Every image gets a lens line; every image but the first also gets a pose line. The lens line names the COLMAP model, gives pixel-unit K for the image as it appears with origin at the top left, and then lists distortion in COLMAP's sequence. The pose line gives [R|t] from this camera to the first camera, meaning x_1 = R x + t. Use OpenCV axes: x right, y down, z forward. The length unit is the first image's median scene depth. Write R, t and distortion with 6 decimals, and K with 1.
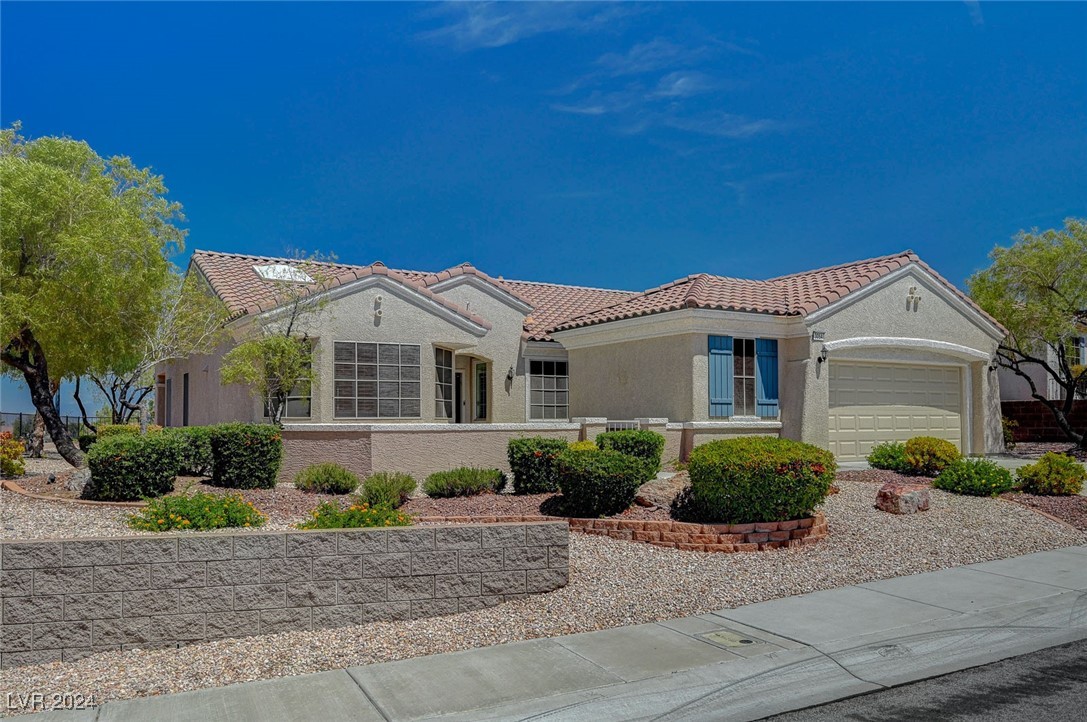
lens RADIAL K [[840.2, 0, 543.5], [0, 840.2, 361.0], [0, 0, 1]] dist [-0.006430, -0.000729]
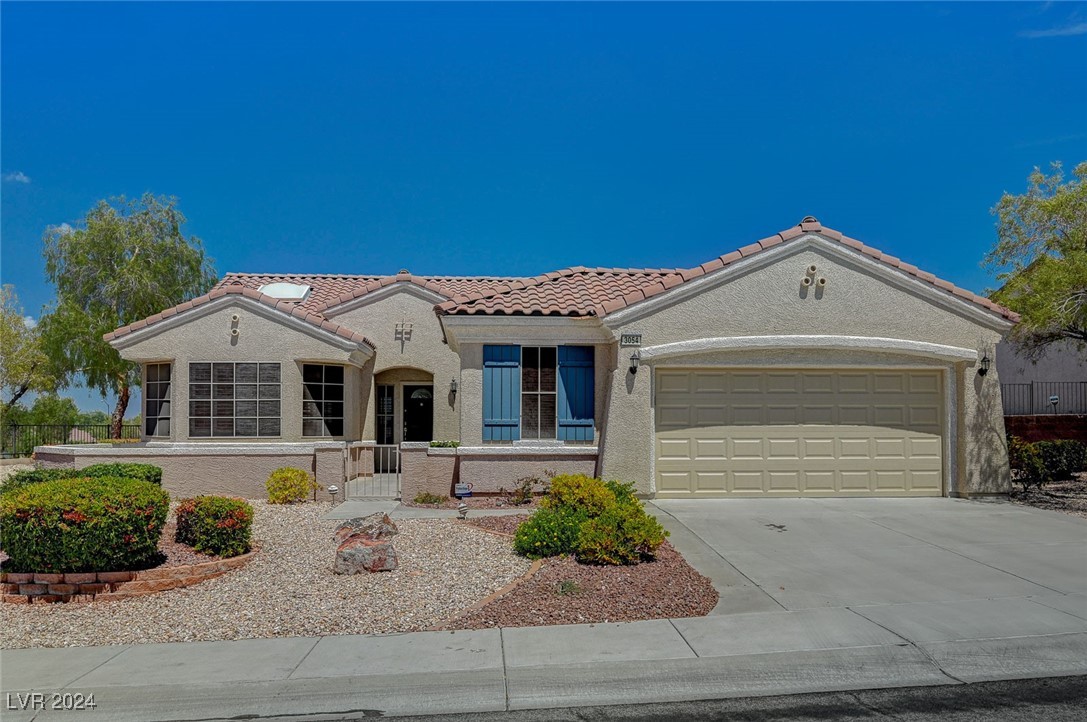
lens RADIAL K [[917.4, 0, 543.5], [0, 917.4, 361.0], [0, 0, 1]] dist [0.002614, -0.005125]
pose [[0.901800, -0.026800, -0.431321, 0.620270], [0.028821, 0.999583, -0.001848, -0.010464], [0.431191, -0.010764, 0.902196, 0.177238]]
